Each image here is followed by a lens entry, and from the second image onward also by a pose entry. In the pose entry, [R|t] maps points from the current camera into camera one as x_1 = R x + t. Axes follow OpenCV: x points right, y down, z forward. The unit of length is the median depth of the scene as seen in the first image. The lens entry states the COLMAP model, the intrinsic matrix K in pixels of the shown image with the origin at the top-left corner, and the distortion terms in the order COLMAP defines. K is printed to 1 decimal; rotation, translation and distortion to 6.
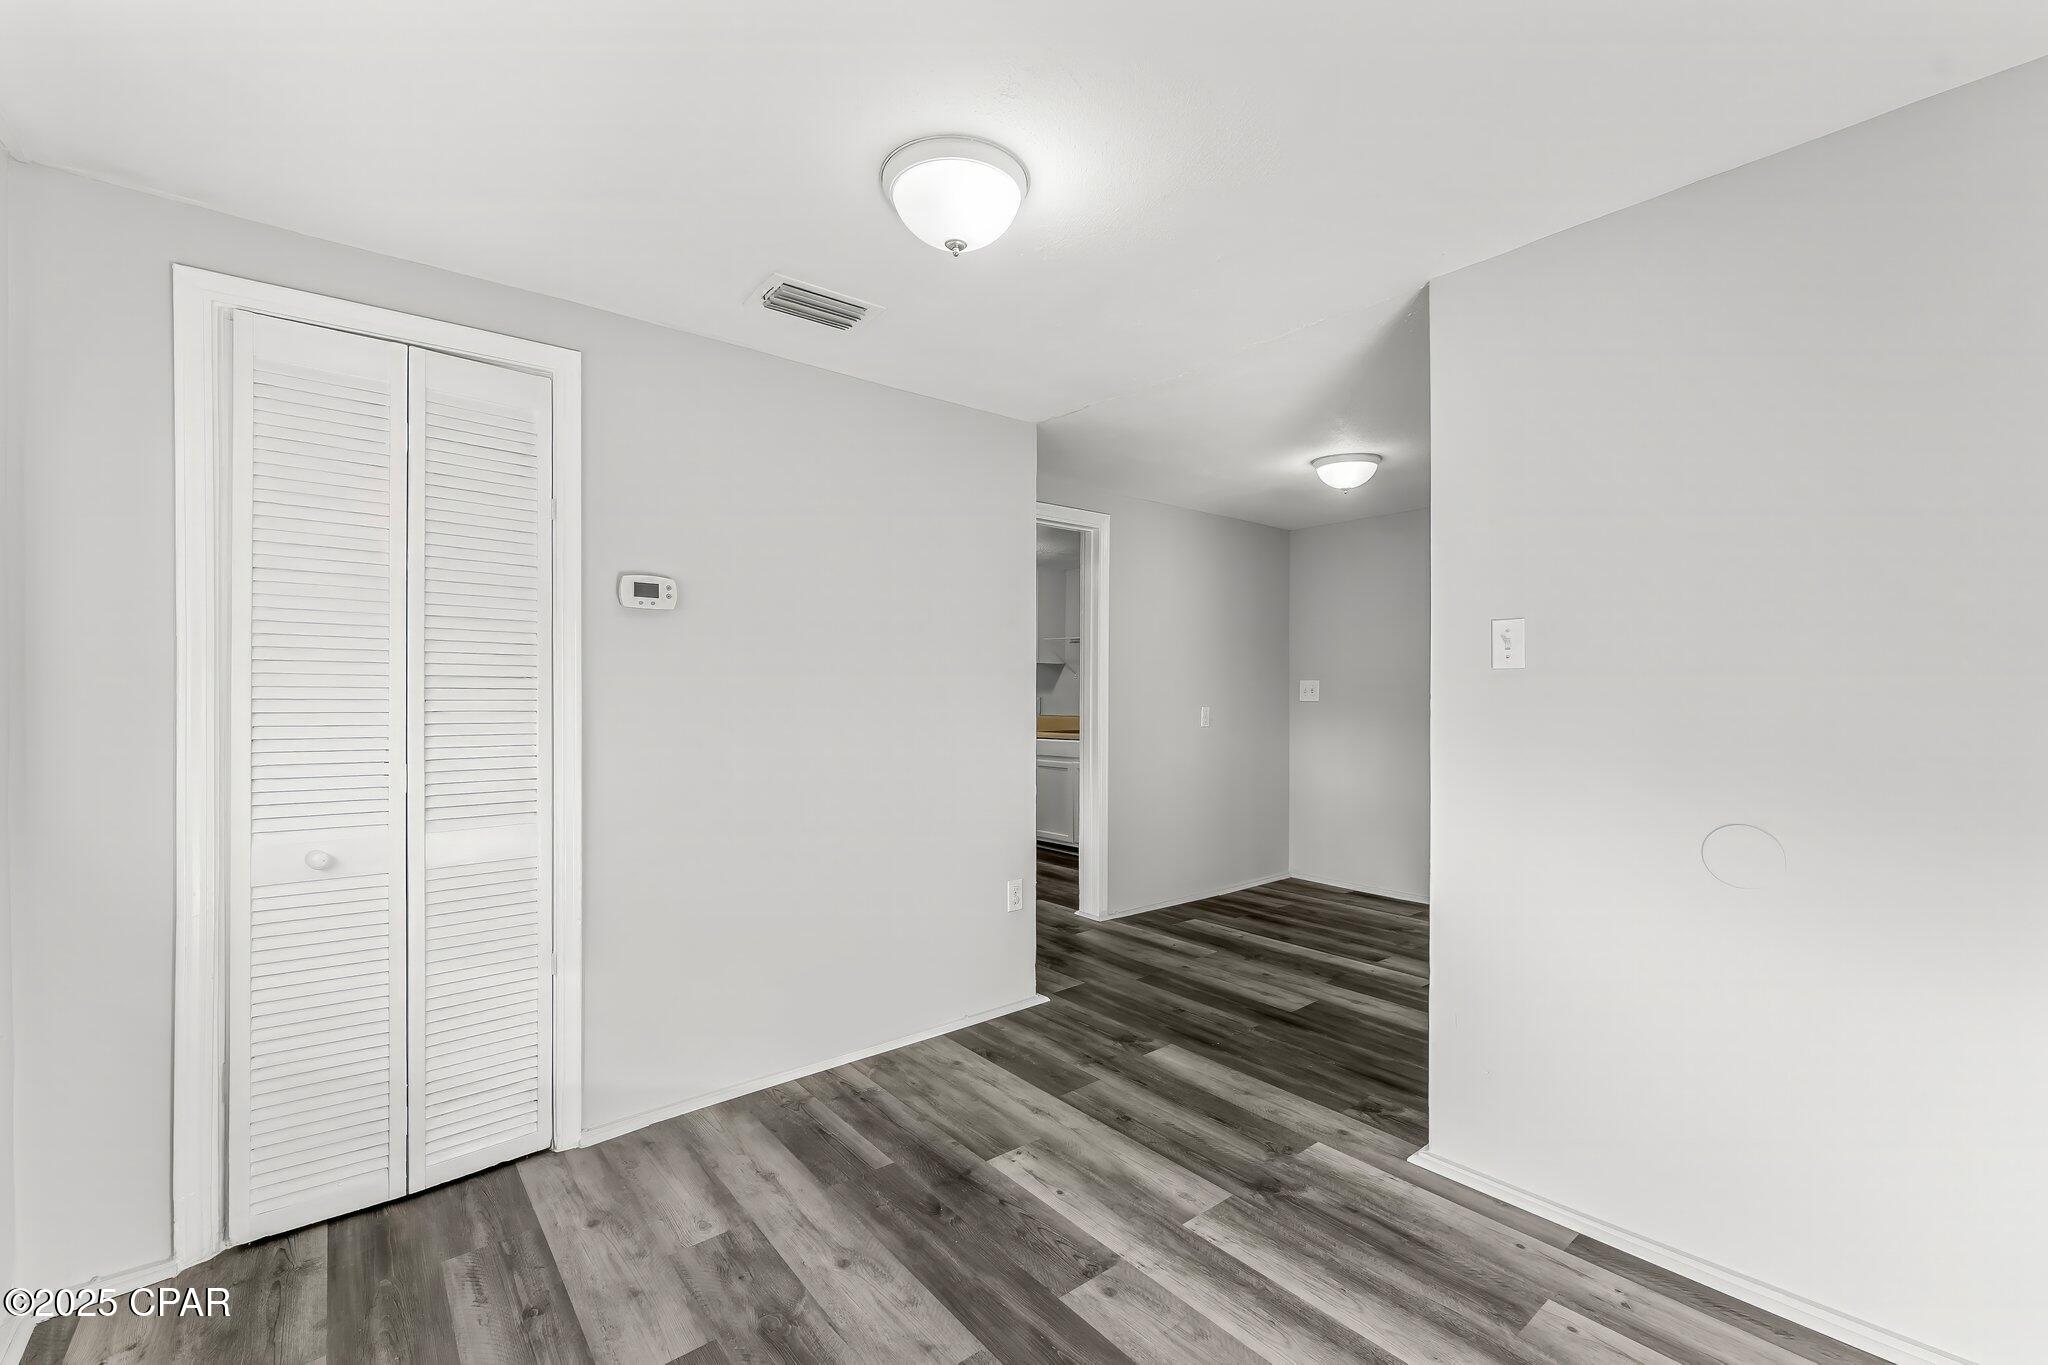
lens RADIAL K [[847.1, 0, 1014.9], [0, 847.1, 700.4], [0, 0, 1]] dist [0.002243, 0.000228]
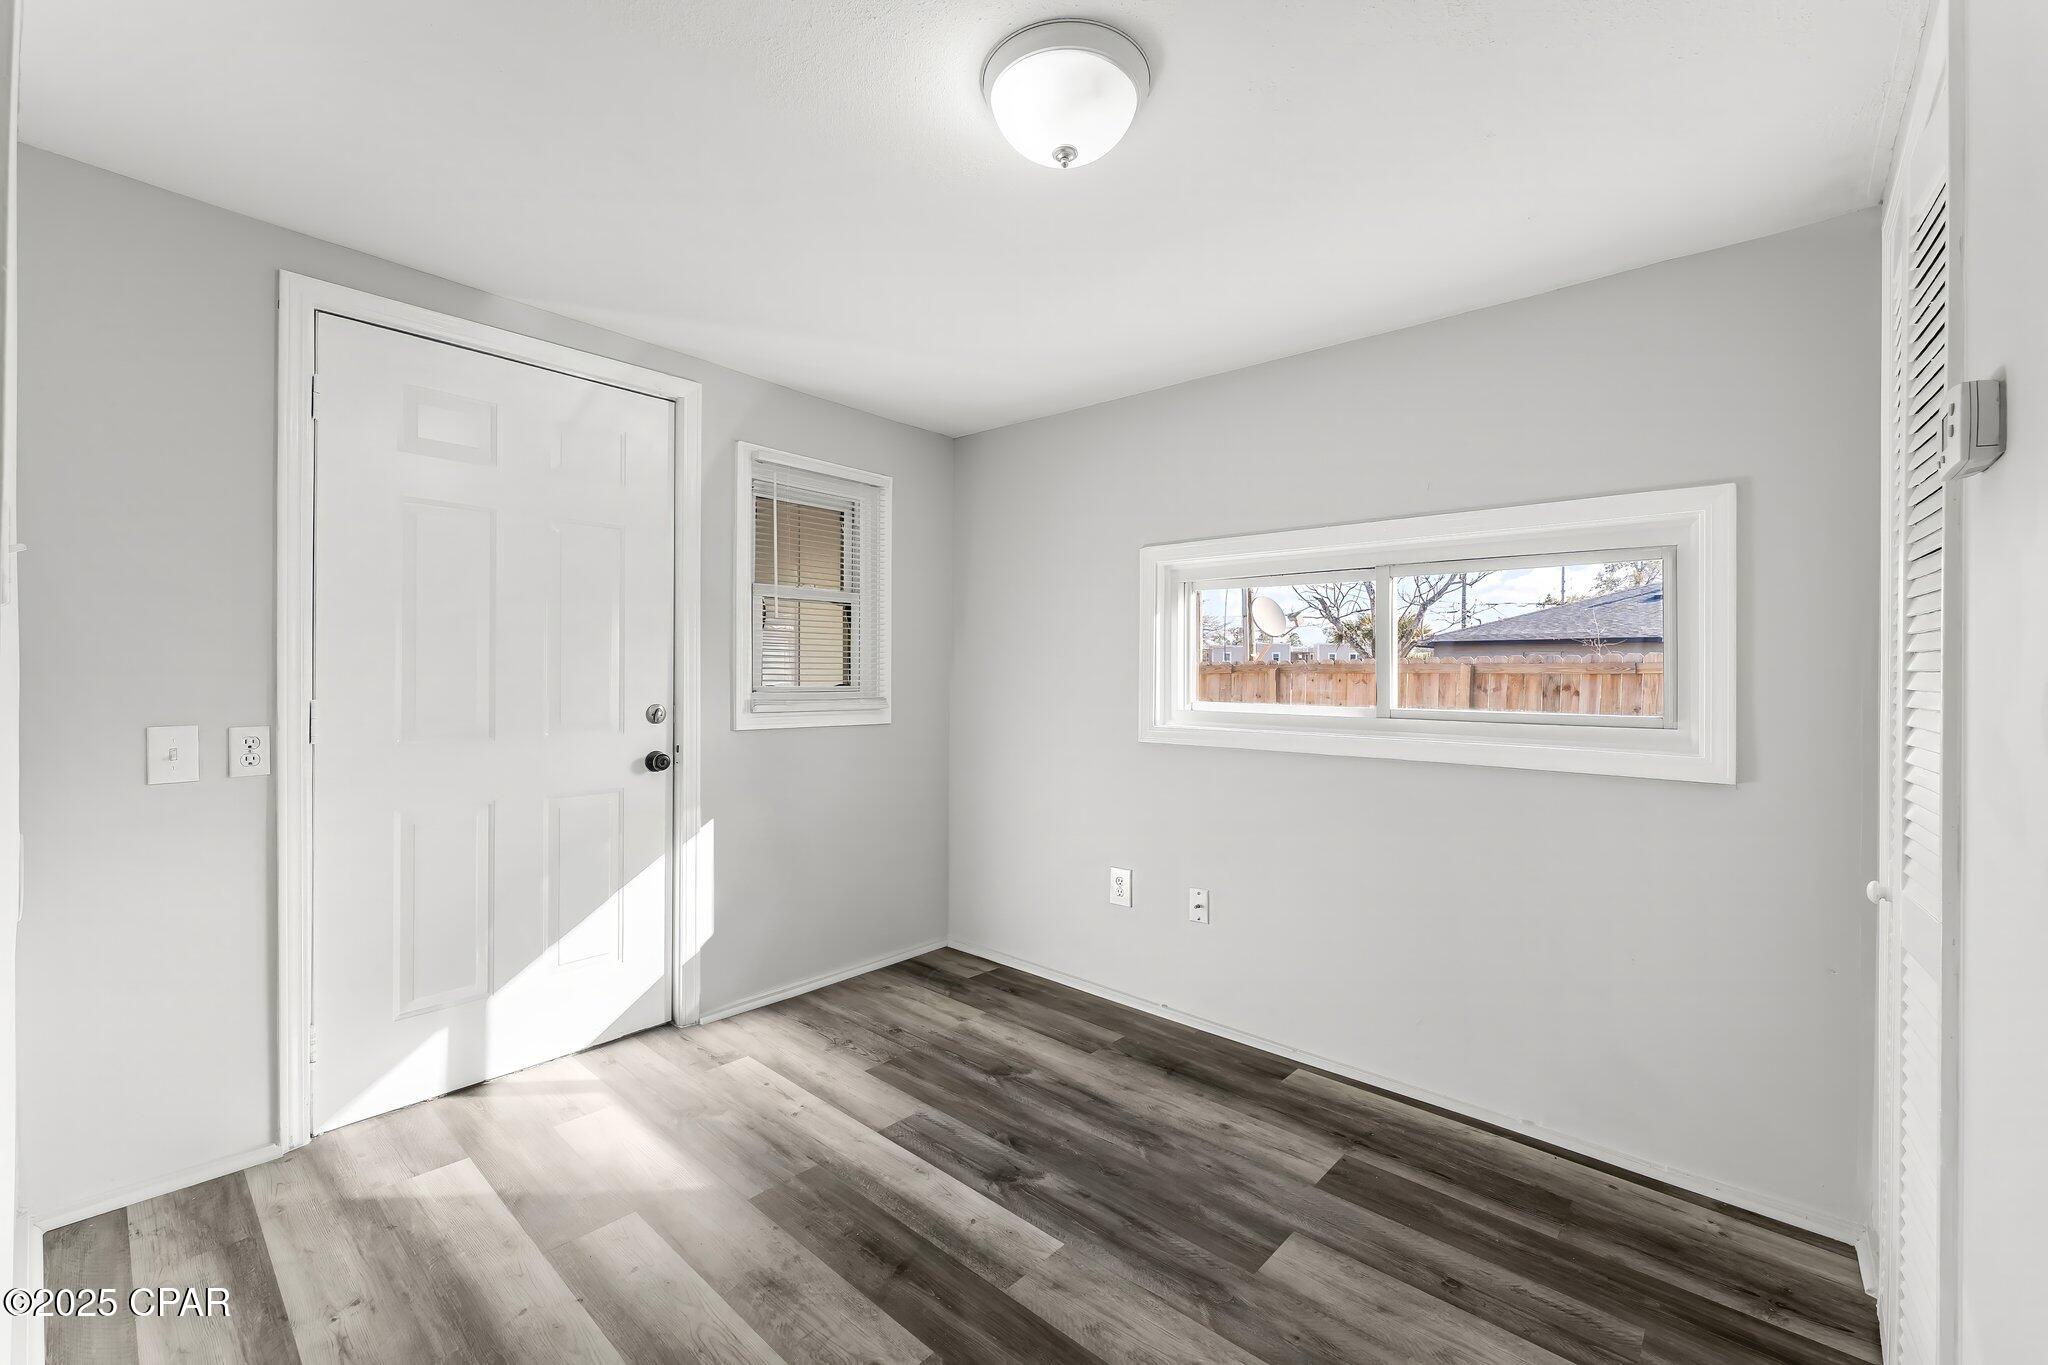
lens RADIAL K [[844.8, 0, 1016.9], [0, 844.8, 671.4], [0, 0, 1]] dist [0.000434, 0.000114]
pose [[-0.987043, -0.009439, -0.160181, 0.080681], [-0.010075, 0.999944, 0.003155, -0.006633], [0.160142, 0.004728, -0.987083, 1.328729]]
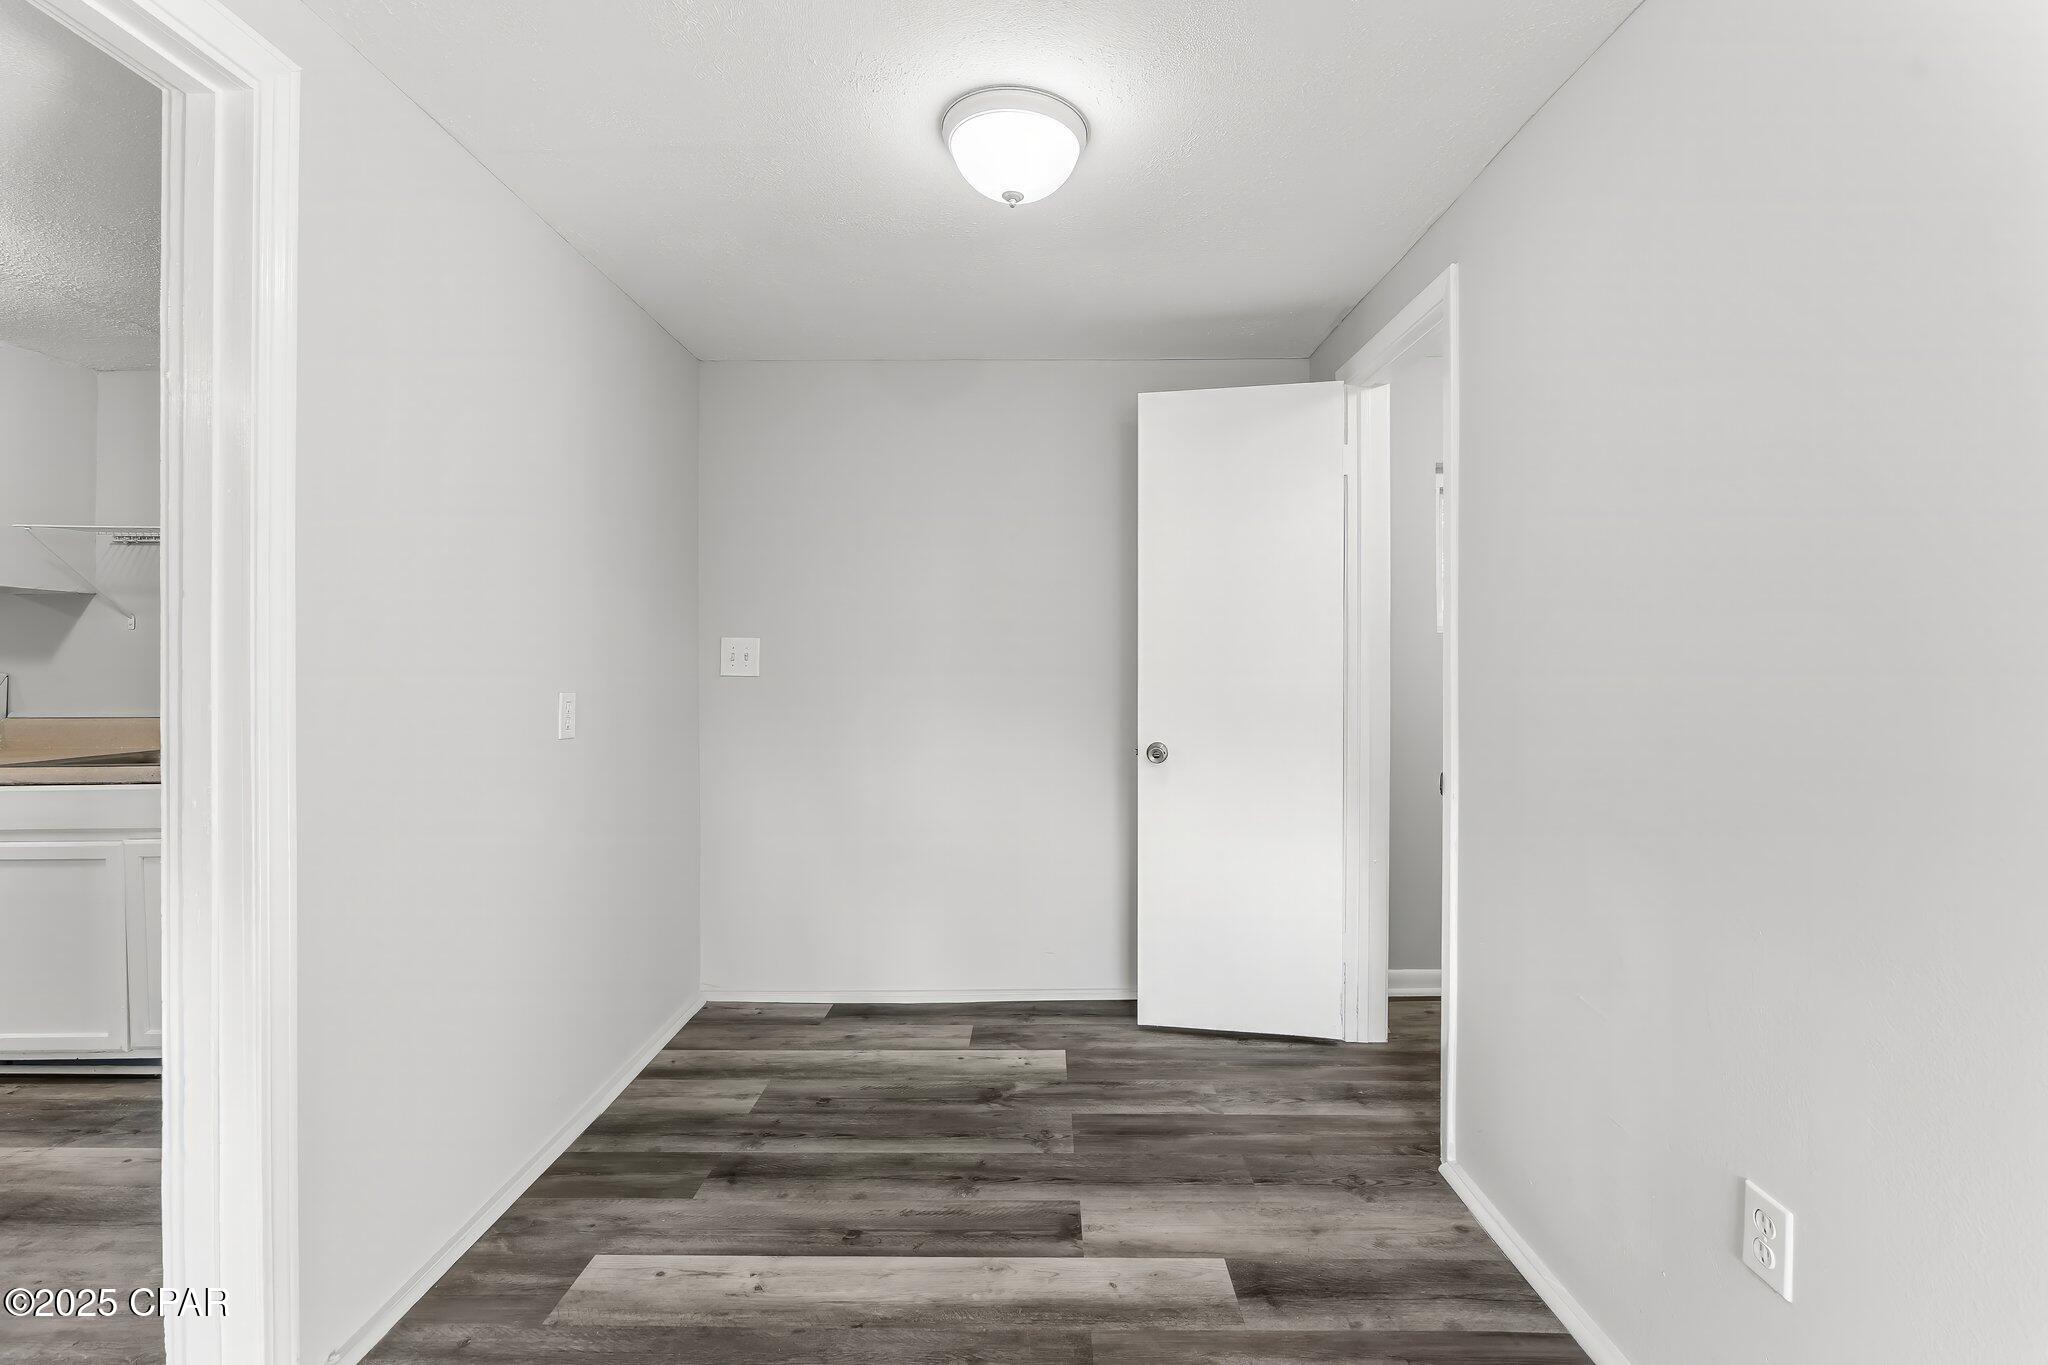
lens RADIAL K [[862.6, 0, 1032.3], [0, 862.6, 669.0], [0, 0, 1]] dist [-0.005693, -0.000020]
pose [[0.636044, -0.003871, 0.771643, 0.080204], [0.009464, 0.999951, -0.002785, -0.000732], [-0.771595, 0.009074, 0.636050, 1.141315]]
